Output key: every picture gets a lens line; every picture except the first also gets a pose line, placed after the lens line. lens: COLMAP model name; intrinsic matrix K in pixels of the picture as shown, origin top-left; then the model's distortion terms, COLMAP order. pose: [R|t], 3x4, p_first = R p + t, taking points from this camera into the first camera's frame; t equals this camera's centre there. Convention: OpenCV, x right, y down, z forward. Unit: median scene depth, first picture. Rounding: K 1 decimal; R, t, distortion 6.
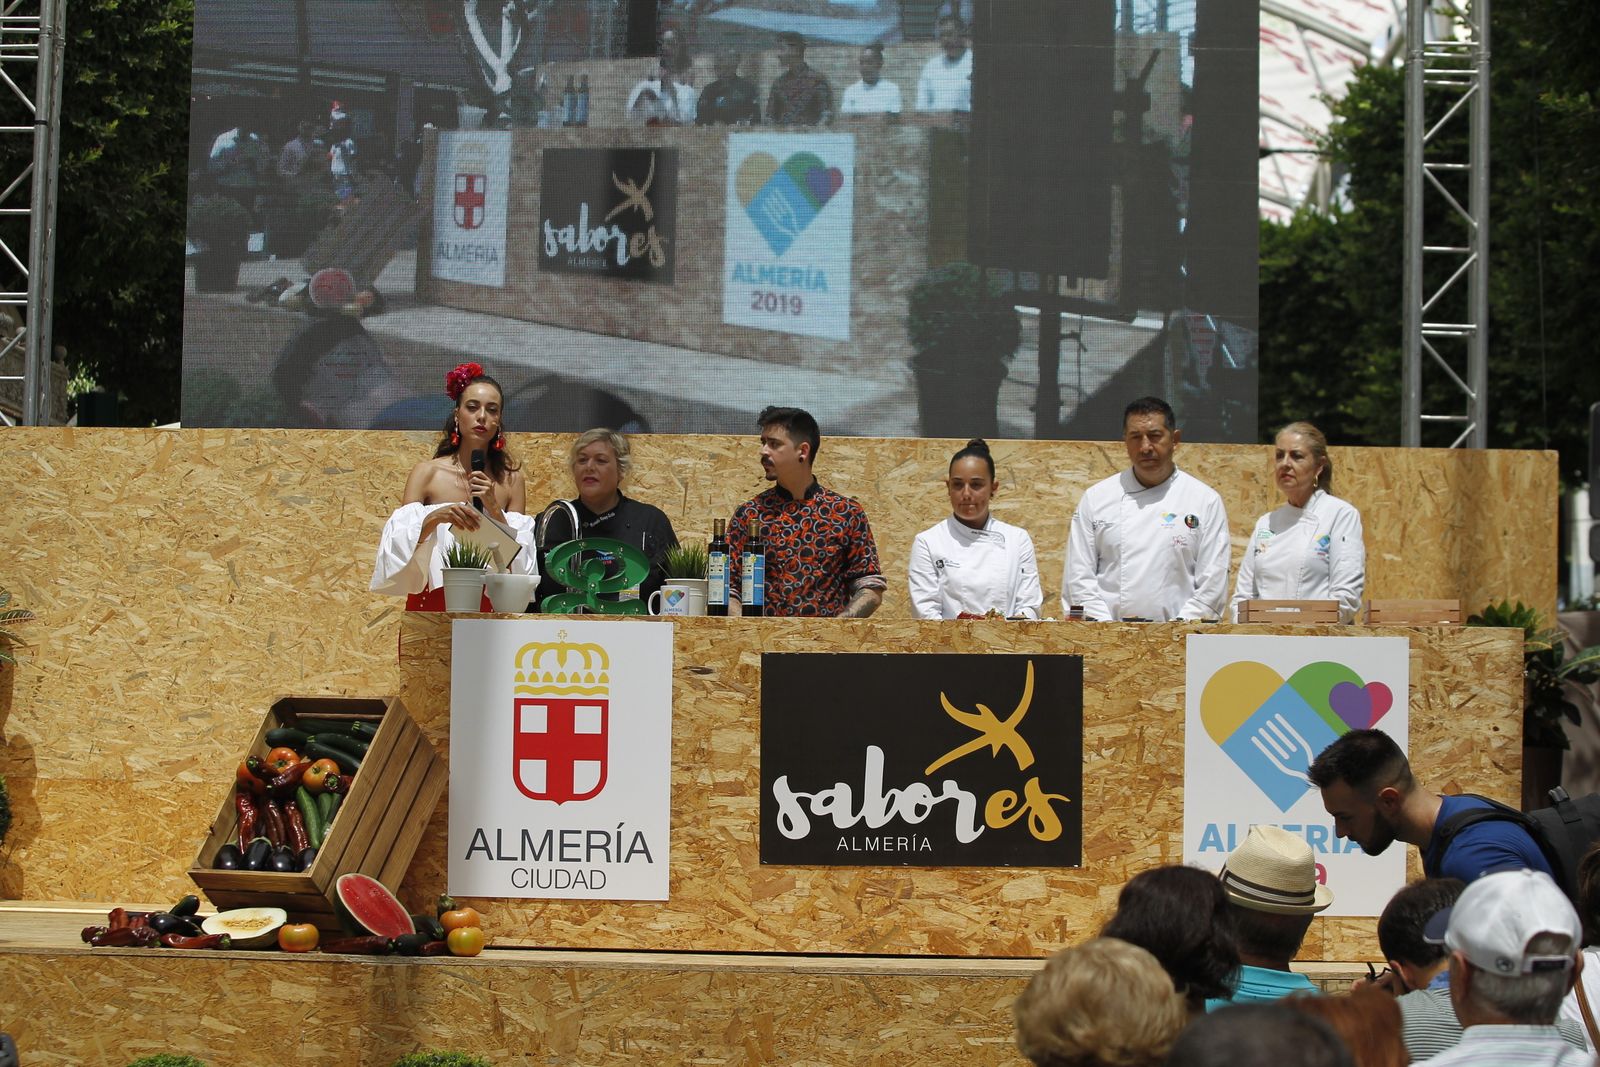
lens RADIAL K [[4318.0, 0, 800.0], [0, 4318.0, 533.5], [0, 0, 1]] dist [-0.248009, -1.076320]
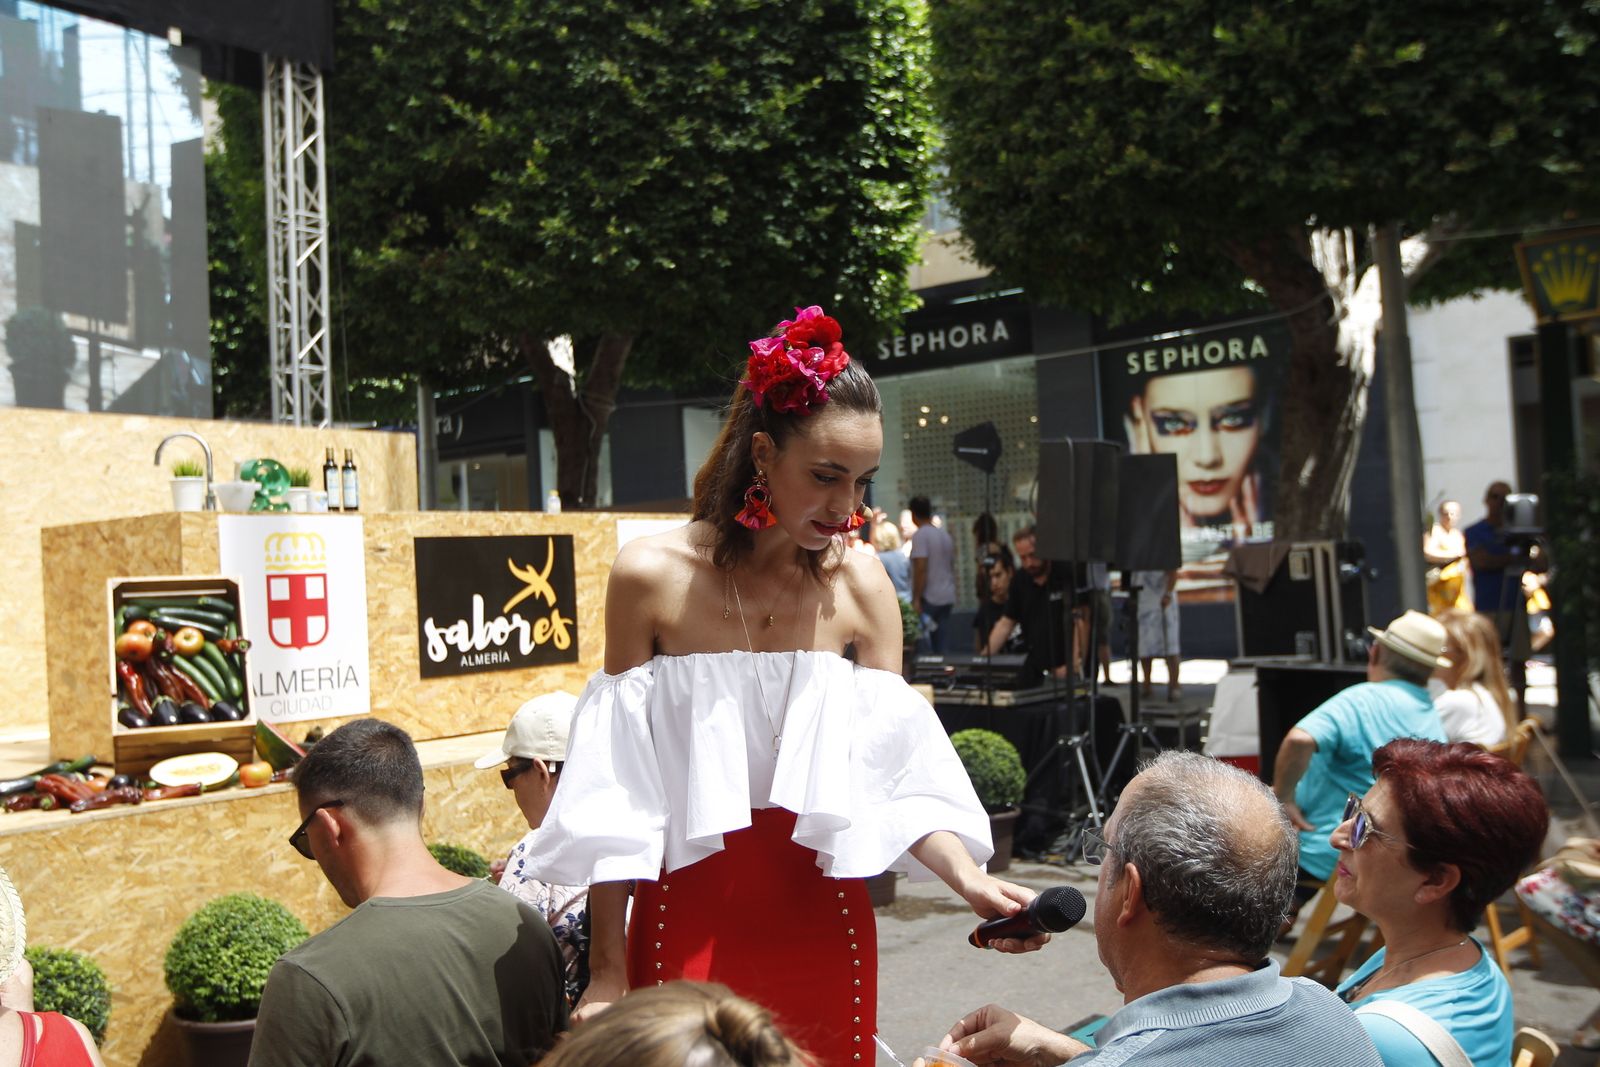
lens RADIAL K [[1526.4, 0, 800.0], [0, 1526.4, 533.5], [0, 0, 1]] dist [0.014010, 0.029515]
pose [[0.573094, -0.017812, 0.819296, -0.361028], [0.008642, 0.999840, 0.015692, 0.019572], [-0.819444, -0.001913, 0.573156, 0.593036]]
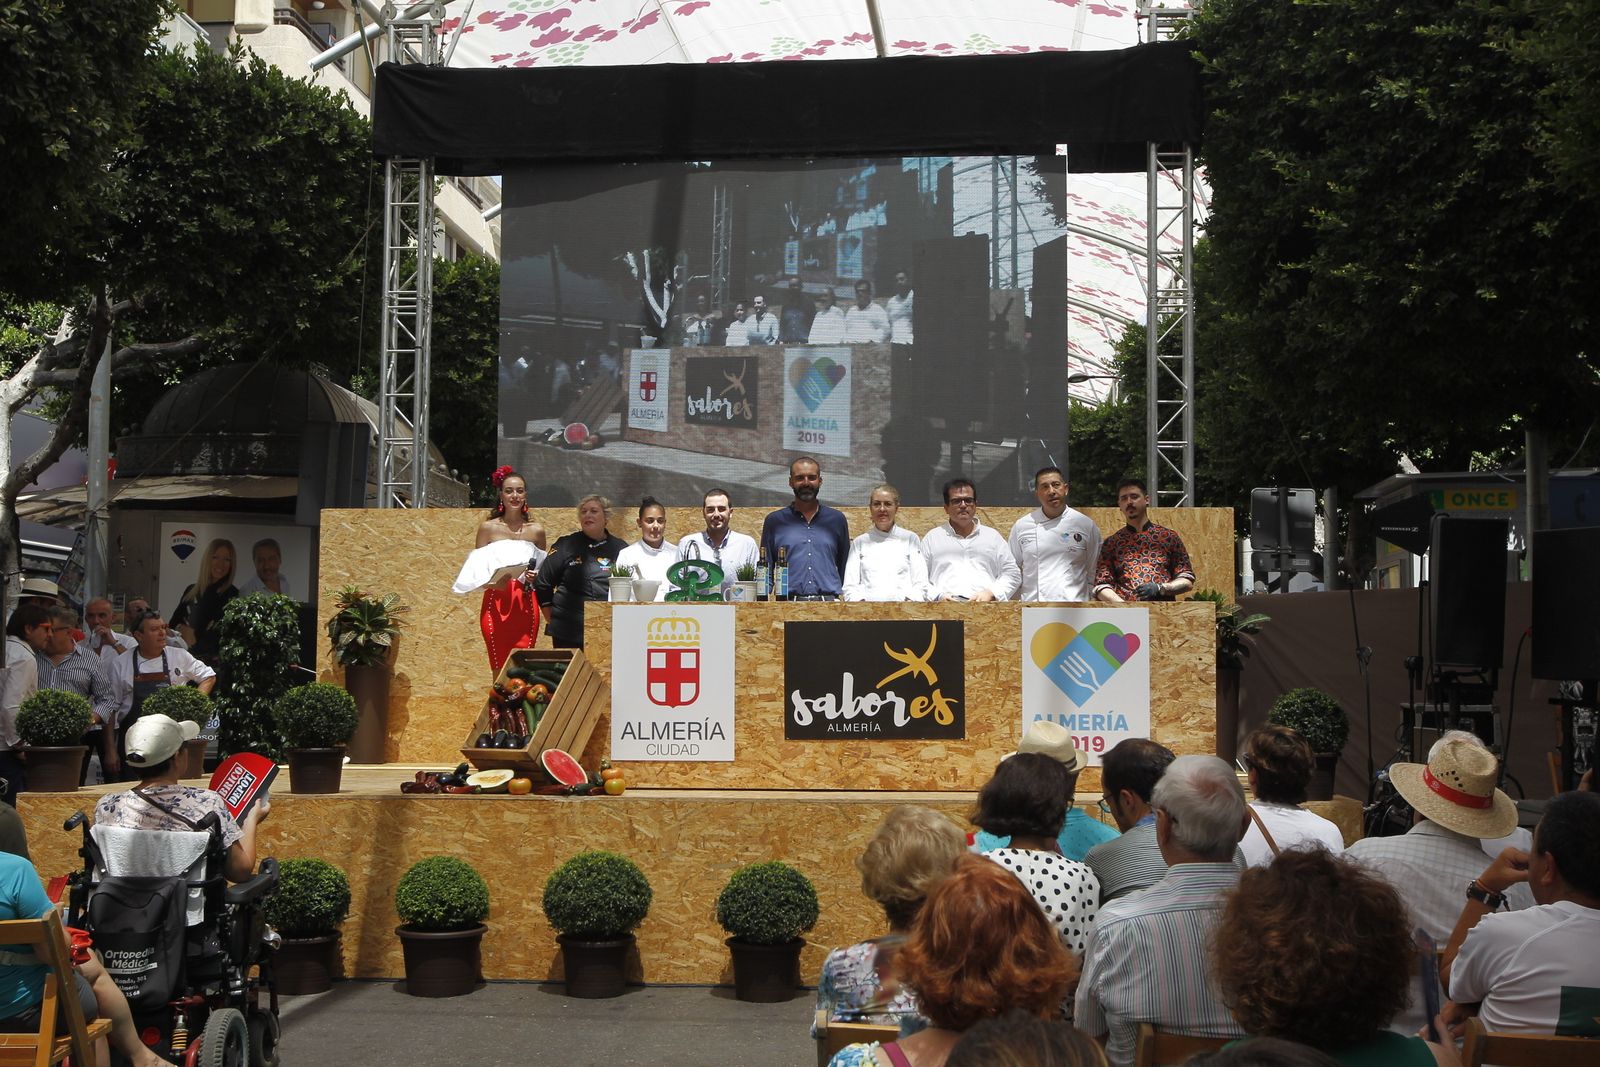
lens RADIAL K [[2012.5, 0, 800.0], [0, 2012.5, 533.5], [0, 0, 1]] dist [0.012015, -0.000709]
pose [[0.999168, -0.016010, -0.037515, 0.029600], [0.015273, 0.999686, -0.019843, 0.007806], [0.037820, 0.019253, 0.999099, 0.163917]]
